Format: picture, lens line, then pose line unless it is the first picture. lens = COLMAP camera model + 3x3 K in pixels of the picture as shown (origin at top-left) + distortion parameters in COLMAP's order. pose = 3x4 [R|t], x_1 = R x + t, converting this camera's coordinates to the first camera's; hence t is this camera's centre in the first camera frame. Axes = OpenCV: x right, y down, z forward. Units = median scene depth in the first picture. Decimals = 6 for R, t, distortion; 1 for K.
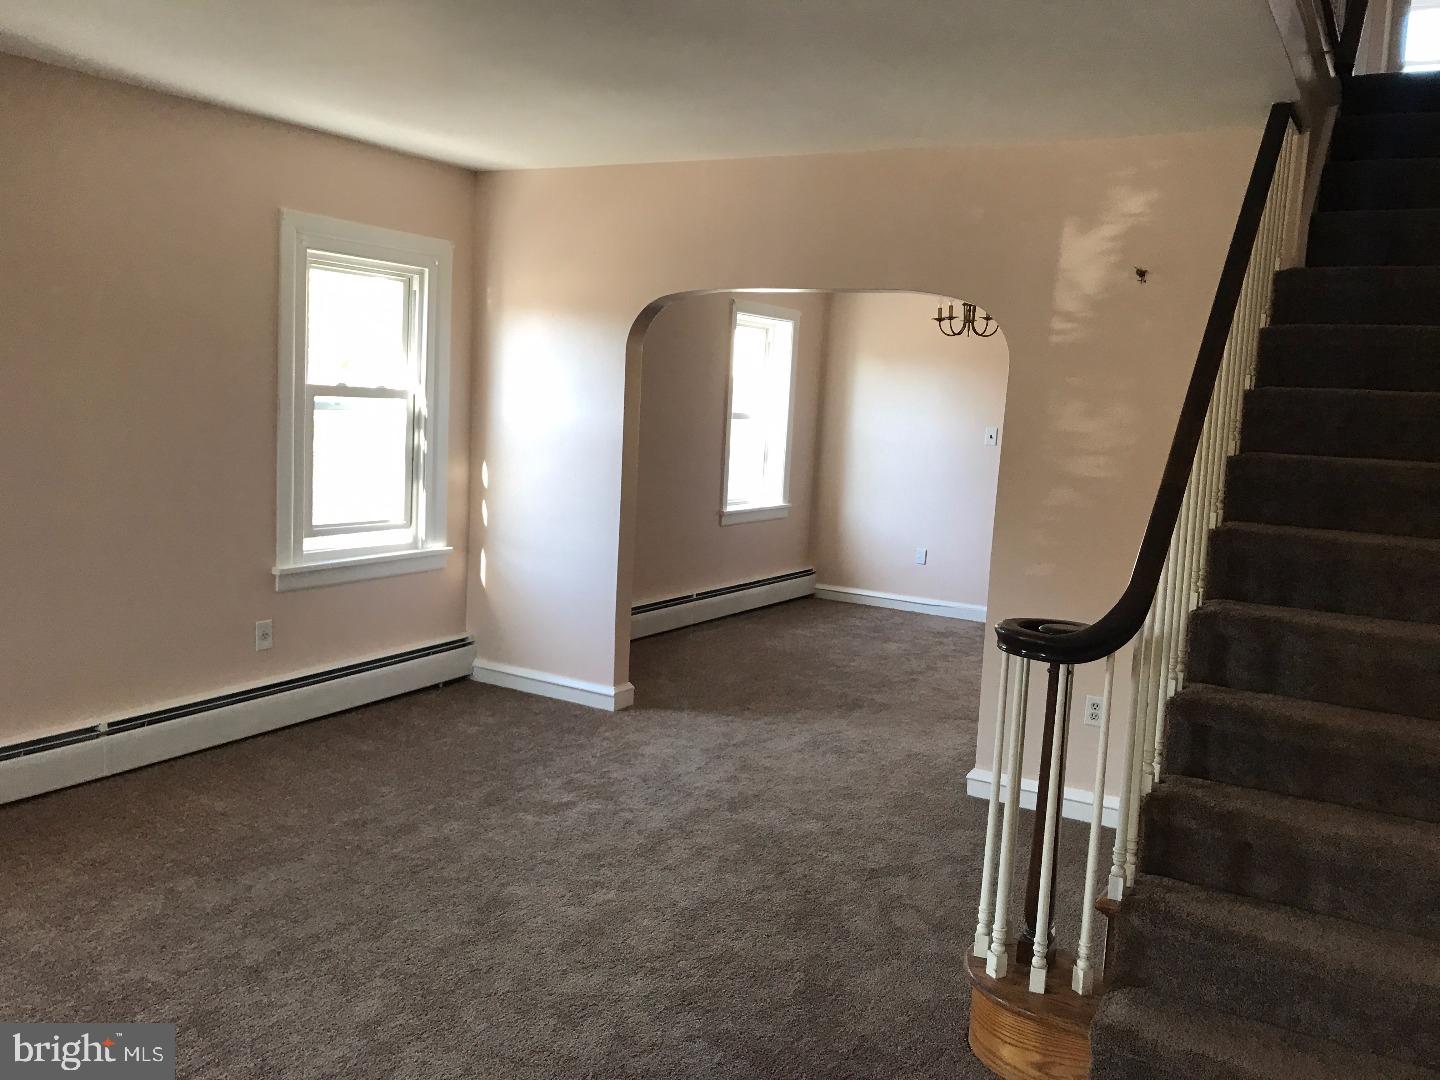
lens RADIAL K [[1190.2, 0, 726.3], [0, 1190.2, 546.3], [0, 0, 1]] dist [0.018463, -0.003265]
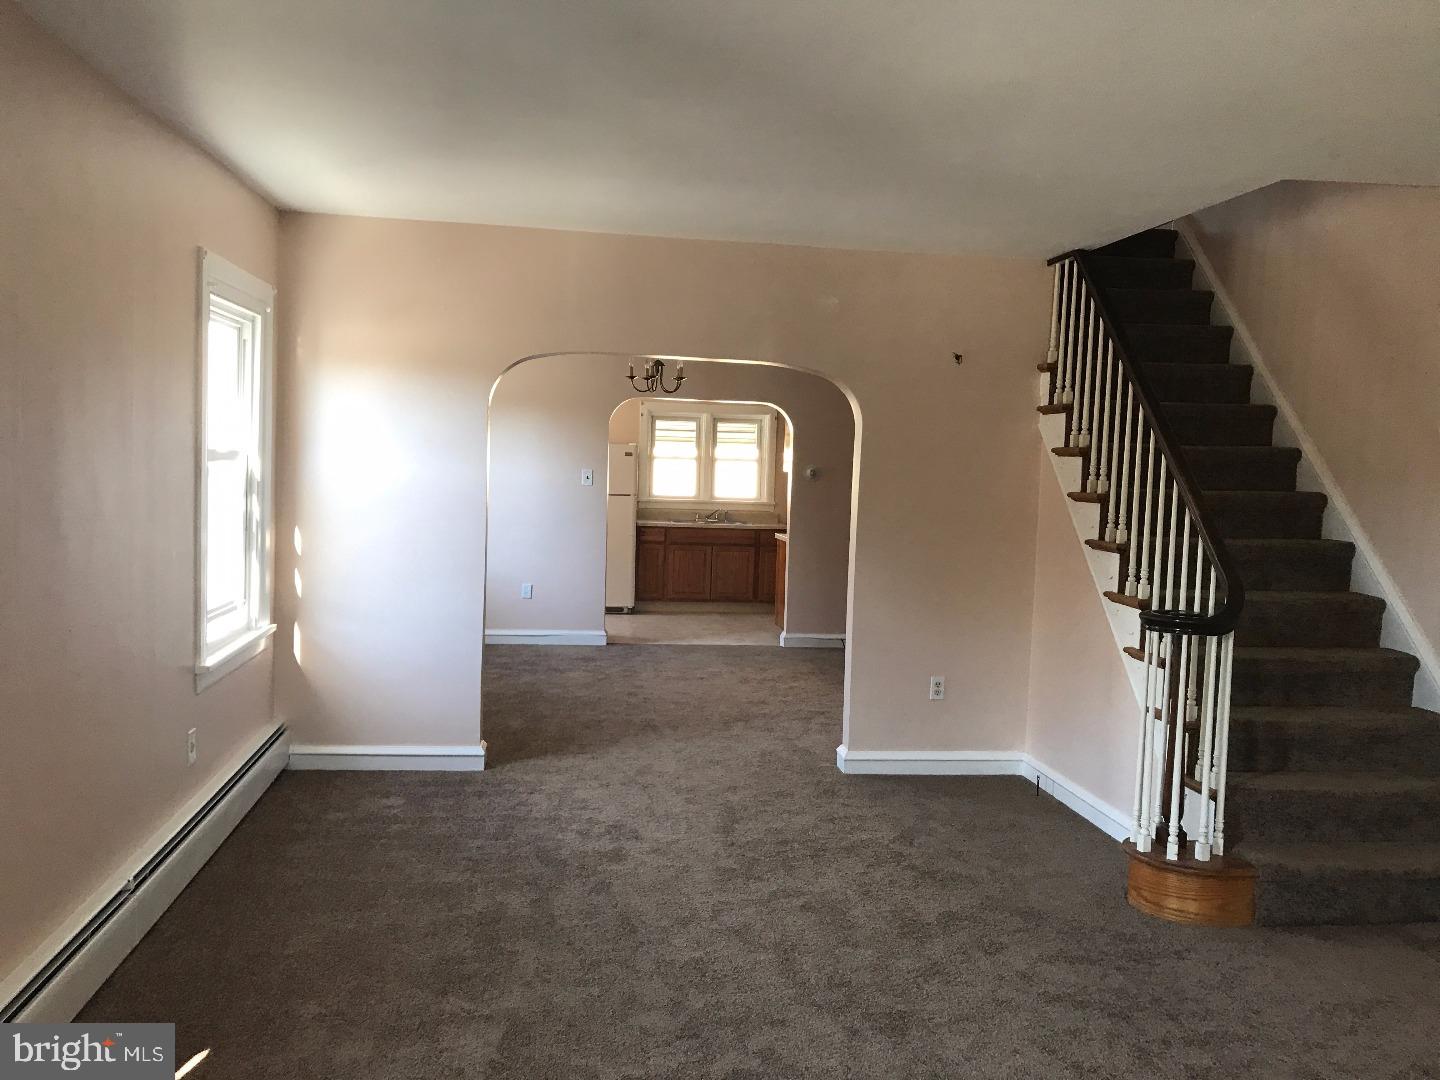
lens RADIAL K [[1190.2, 0, 723.9], [0, 1190.2, 537.7], [0, 0, 1]] dist [0.018463, -0.003265]
pose [[0.785574, -0.065892, 0.615250, -1.028117], [0.084334, 0.996437, -0.000965, -0.069030], [-0.612994, 0.052645, 0.788332, 0.167349]]
